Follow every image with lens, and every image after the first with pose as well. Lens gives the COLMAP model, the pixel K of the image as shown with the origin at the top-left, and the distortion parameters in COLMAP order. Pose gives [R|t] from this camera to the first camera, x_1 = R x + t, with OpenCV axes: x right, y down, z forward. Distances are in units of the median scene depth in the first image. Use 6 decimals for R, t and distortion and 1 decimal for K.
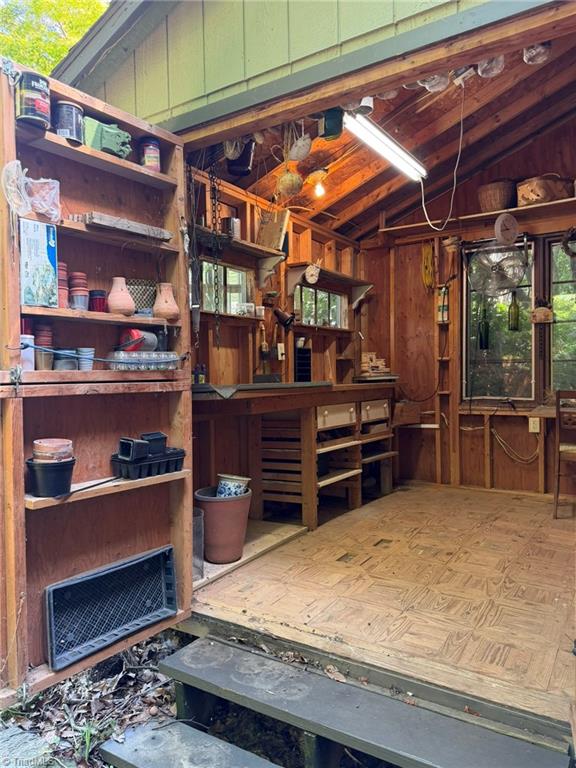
lens RADIAL K [[606.7, 0, 288.0], [0, 606.7, 384.0], [0, 0, 1]] dist [0.101227, -0.192518]
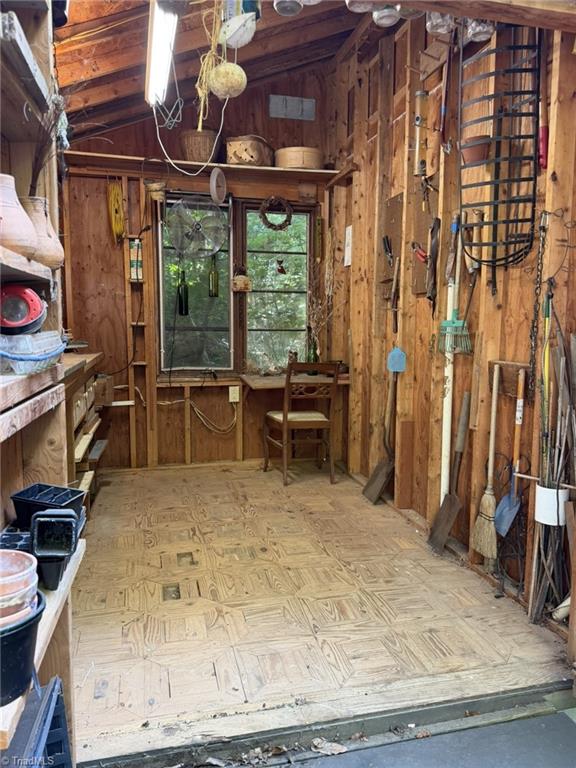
lens RADIAL K [[606.7, 0, 288.0], [0, 606.7, 384.0], [0, 0, 1]] dist [0.101227, -0.192518]
pose [[0.637515, -0.060414, 0.768066, -0.343648], [-0.006609, 0.996455, 0.083864, -0.038159], [-0.770410, -0.058541, 0.634856, 0.362545]]
